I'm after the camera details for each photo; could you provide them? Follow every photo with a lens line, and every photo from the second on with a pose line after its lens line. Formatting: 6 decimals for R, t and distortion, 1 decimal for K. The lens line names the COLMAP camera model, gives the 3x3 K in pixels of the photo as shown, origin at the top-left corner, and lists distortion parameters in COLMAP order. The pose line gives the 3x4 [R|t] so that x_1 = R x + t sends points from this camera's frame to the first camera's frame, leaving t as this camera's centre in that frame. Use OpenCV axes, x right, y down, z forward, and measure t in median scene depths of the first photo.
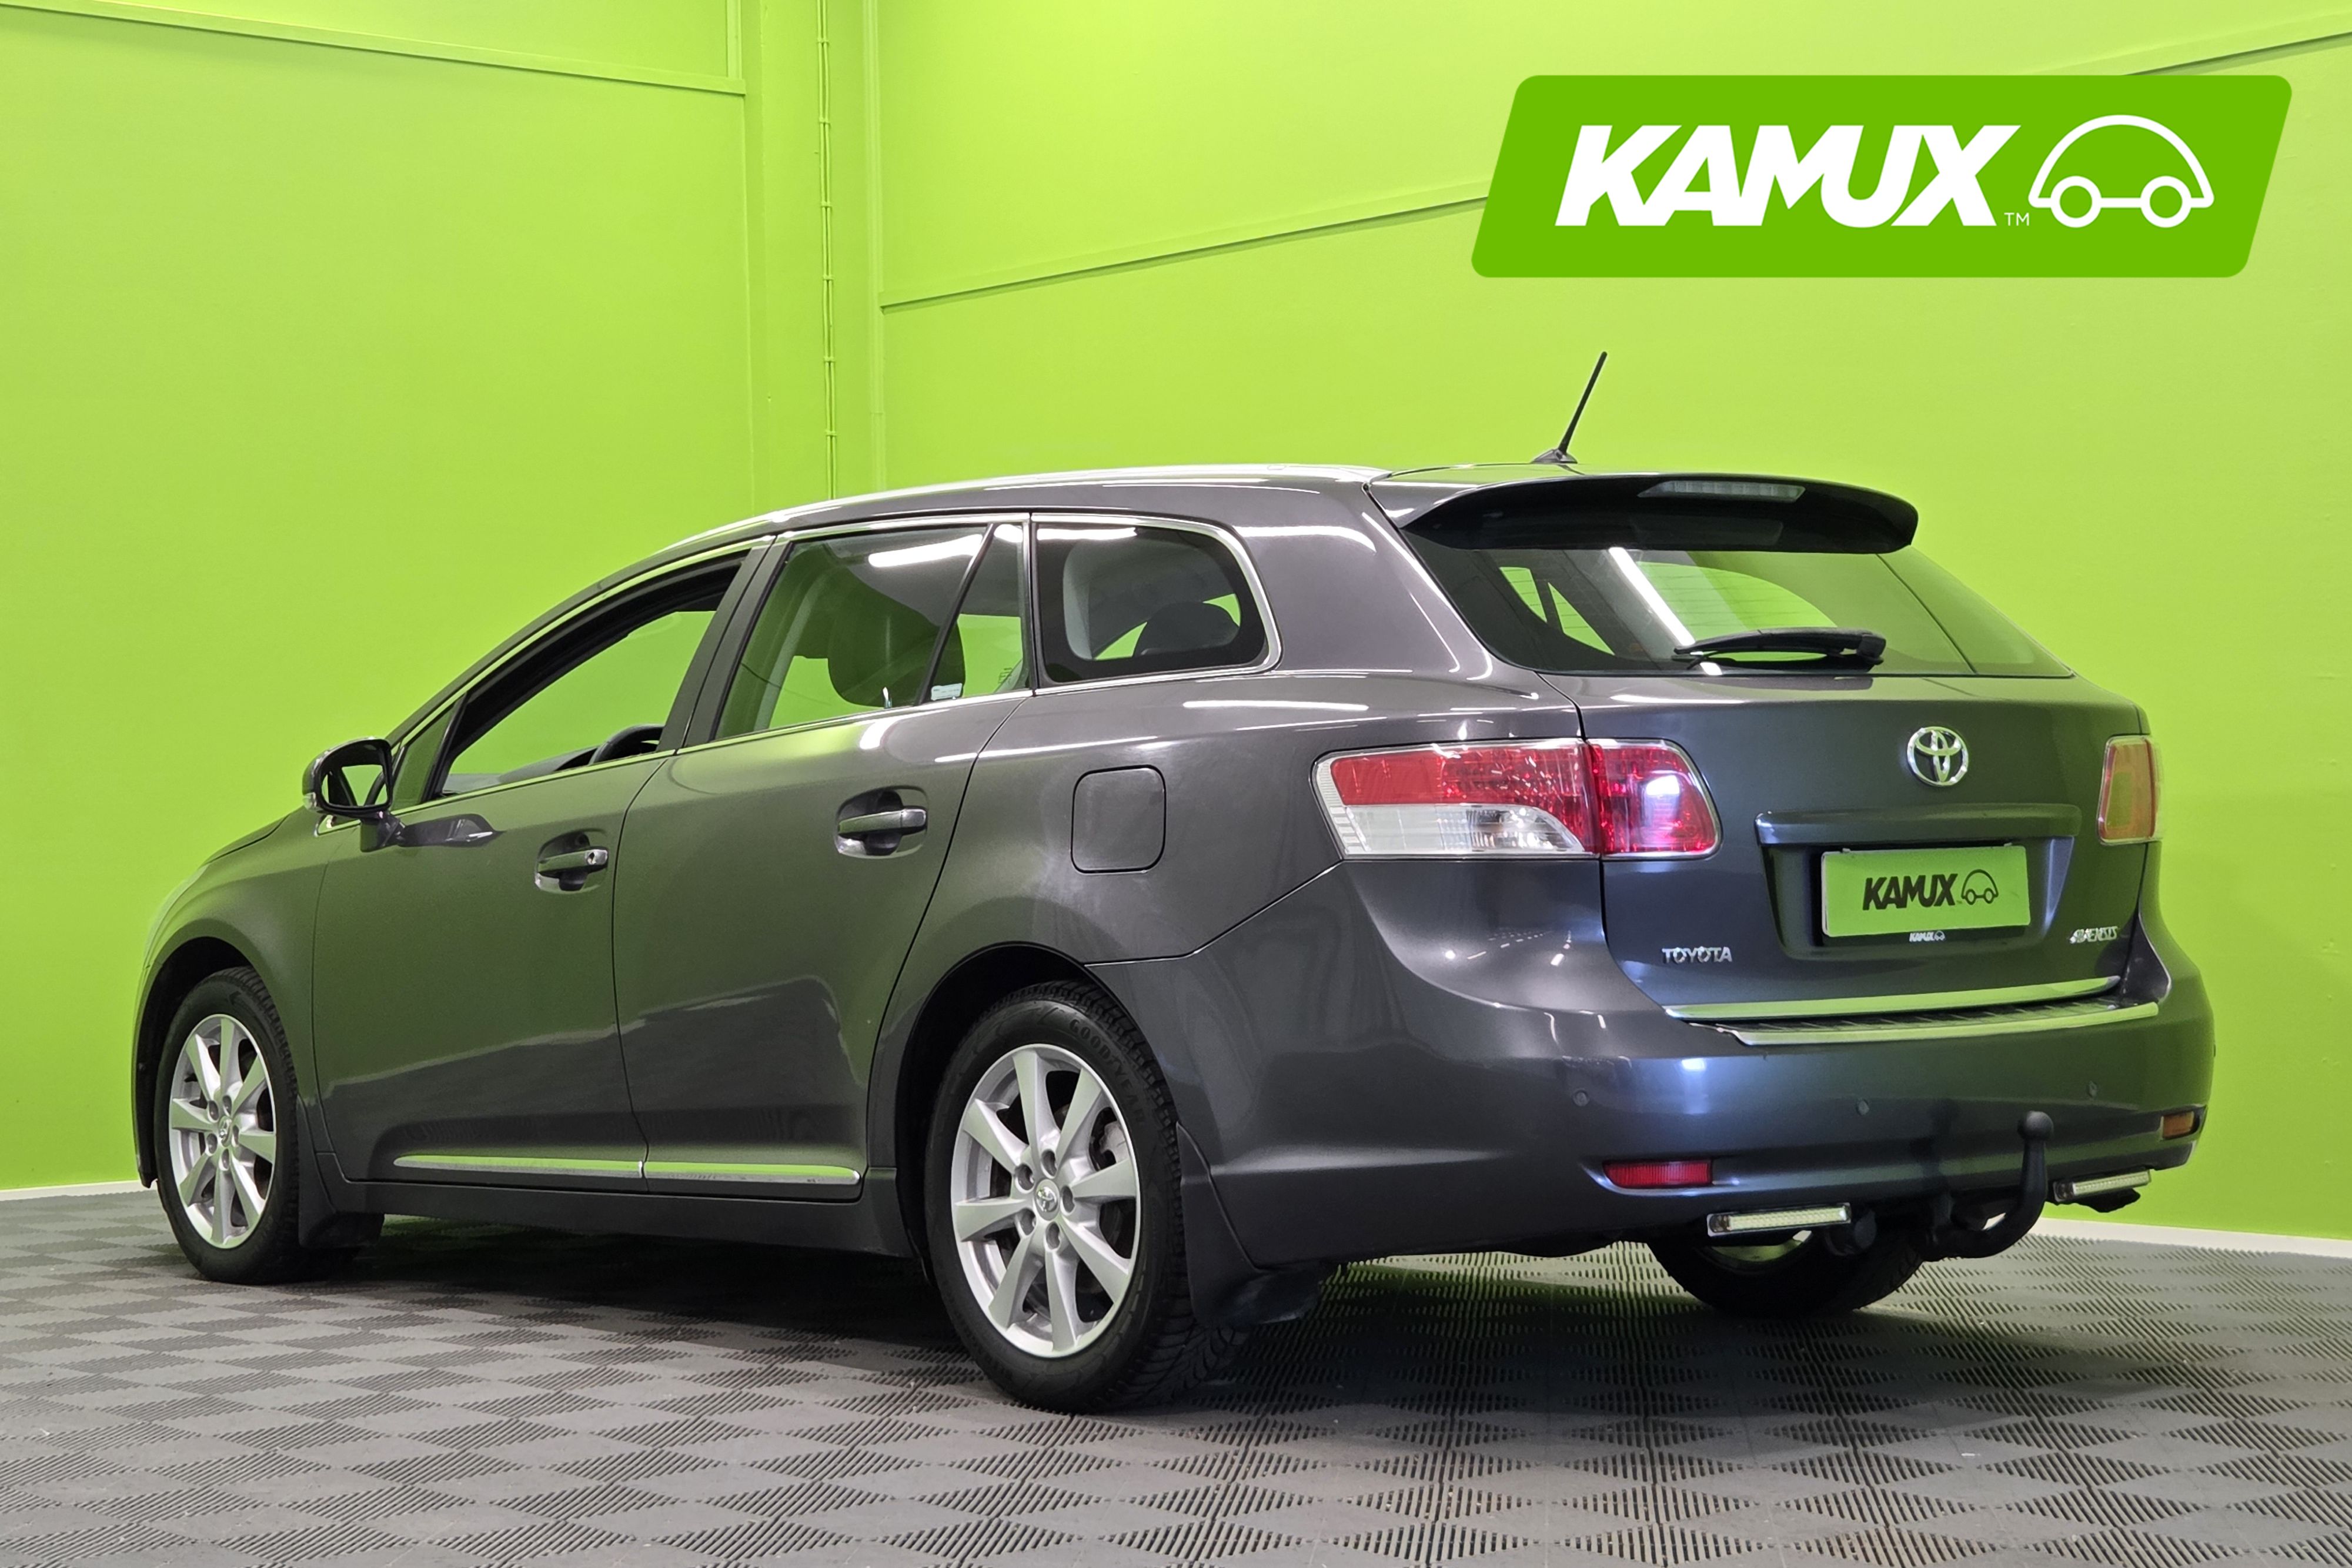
lens RADIAL K [[4222.5, 0, 1176.0], [0, 4222.5, 784.0], [0, 0, 1]] dist [-0.029549, -0.106437]
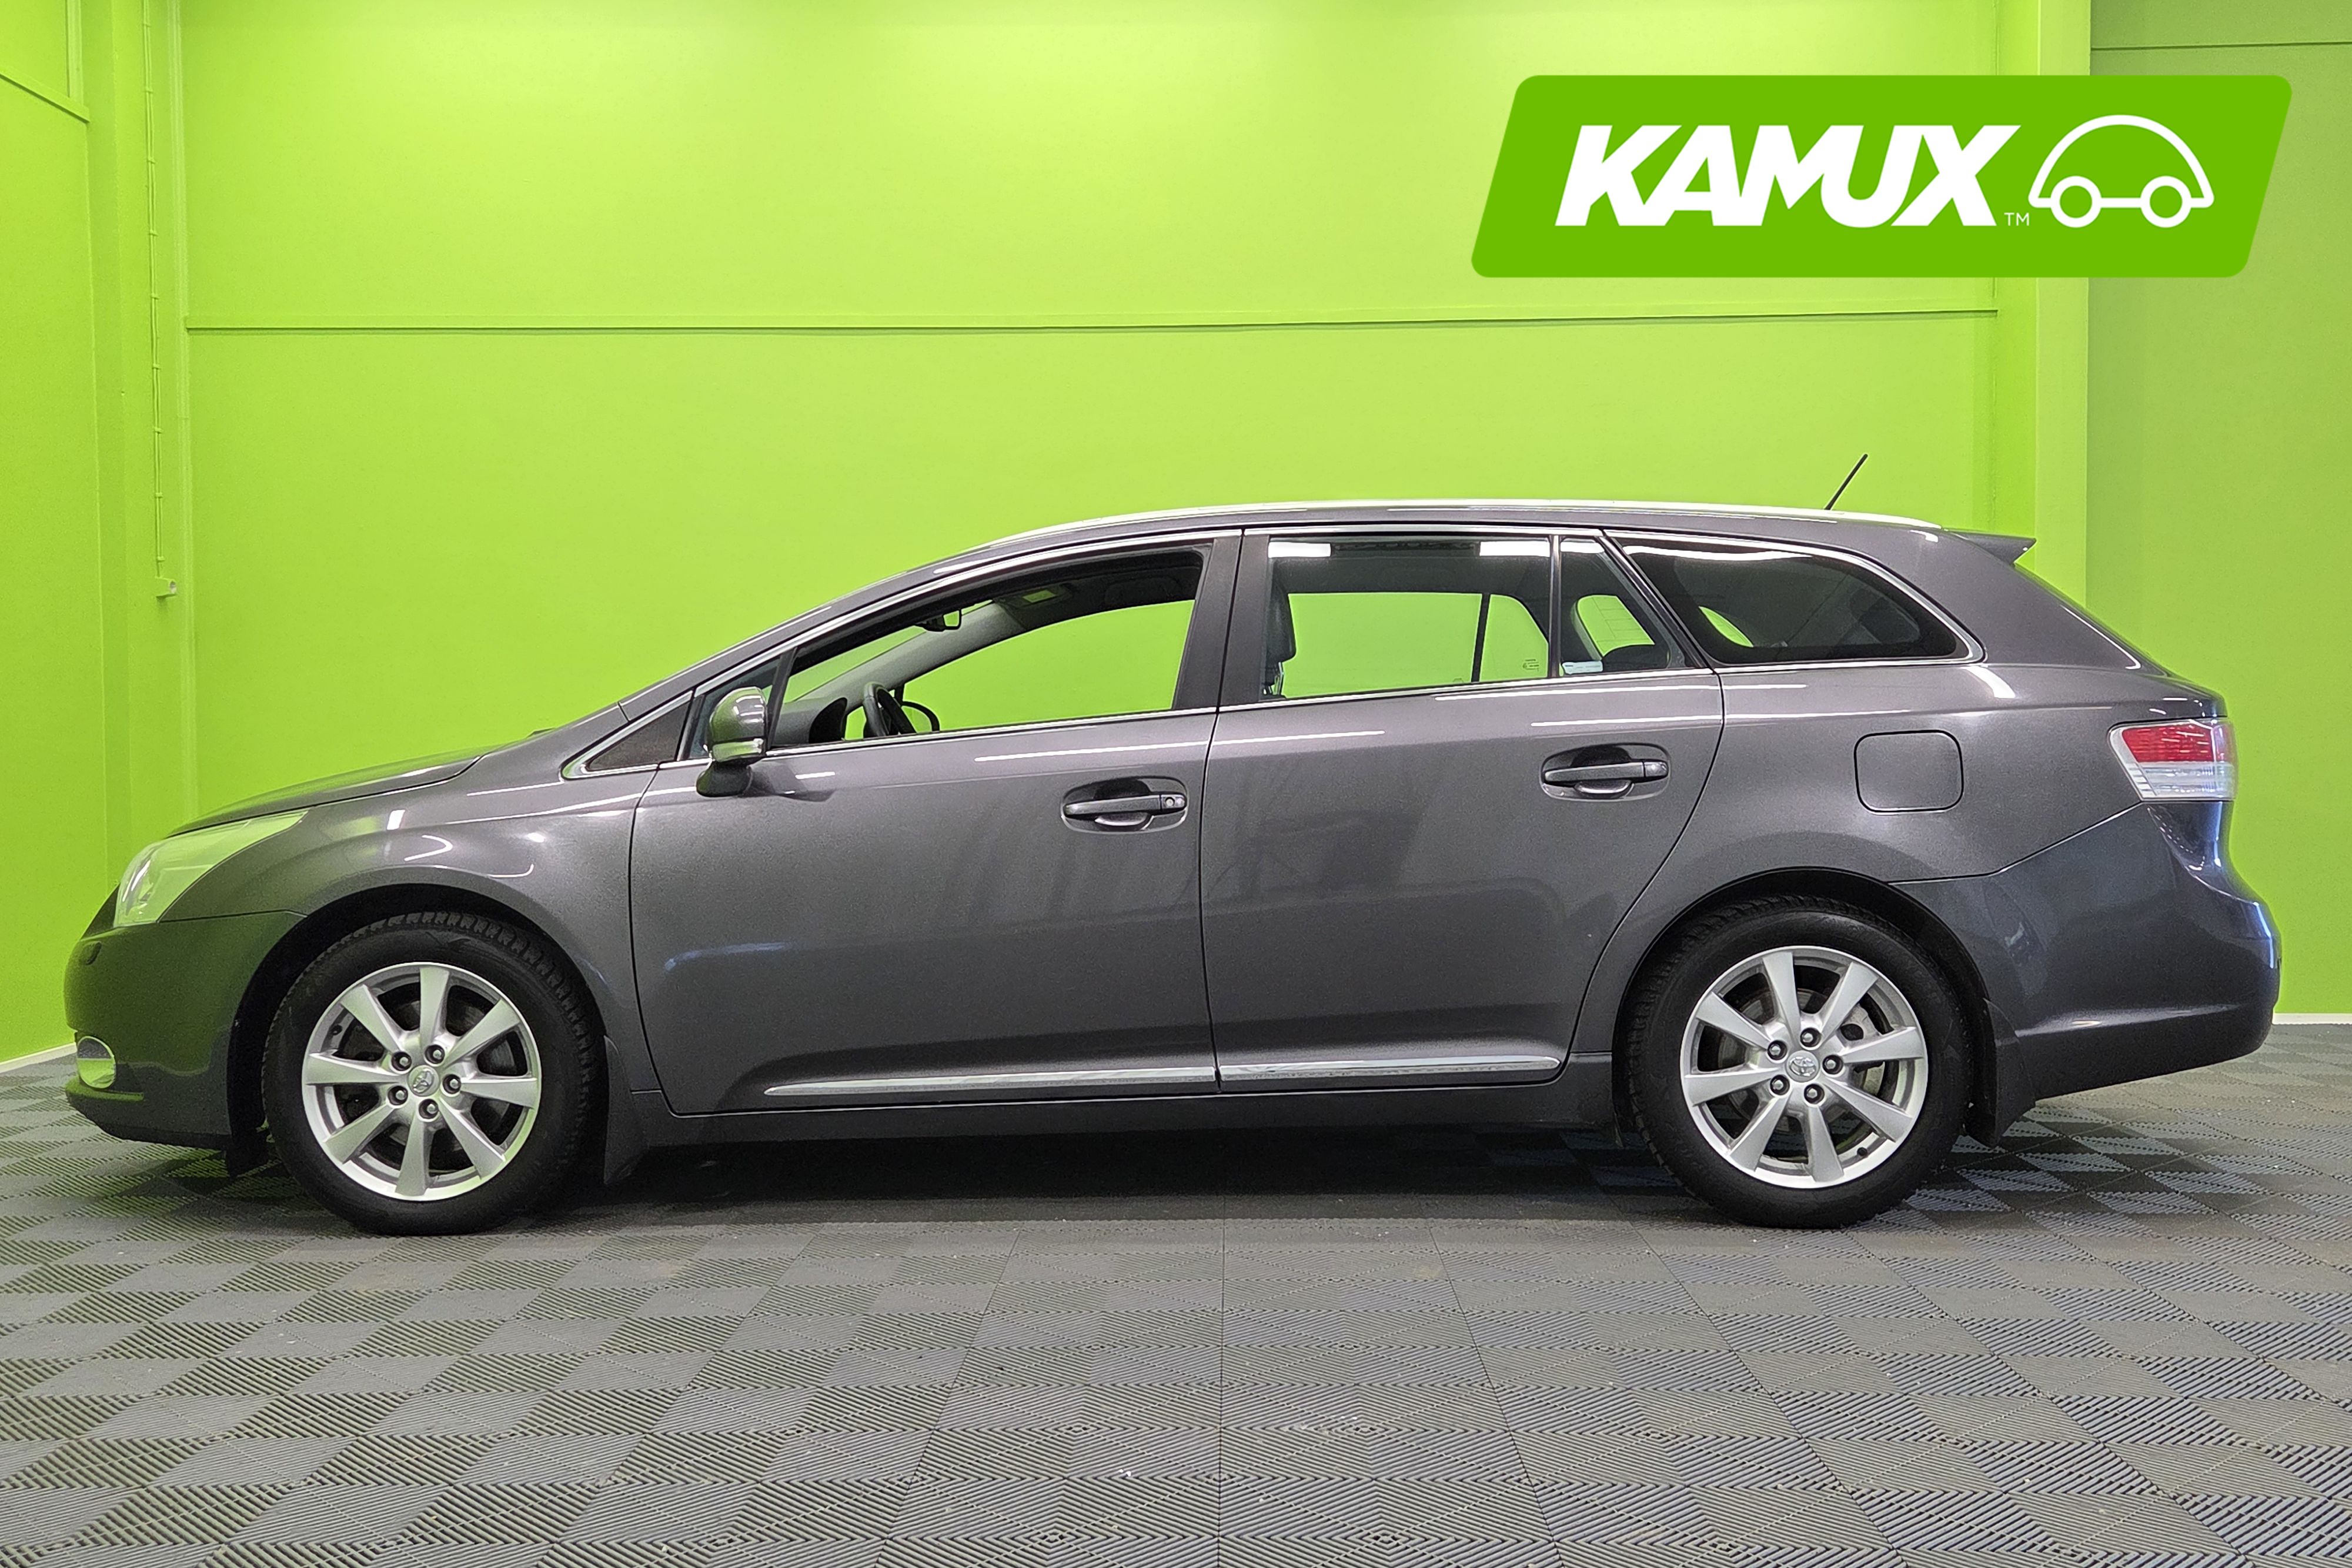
lens RADIAL K [[2181.2, 0, 1176.0], [0, 2181.2, 784.0], [0, 0, 1]] dist [0.073530, 0.002776]
pose [[0.650211, 0.001459, 0.759753, -0.675815], [-0.012324, 0.999887, 0.008627, 0.009215], [-0.759654, -0.014973, 0.650155, 0.726099]]
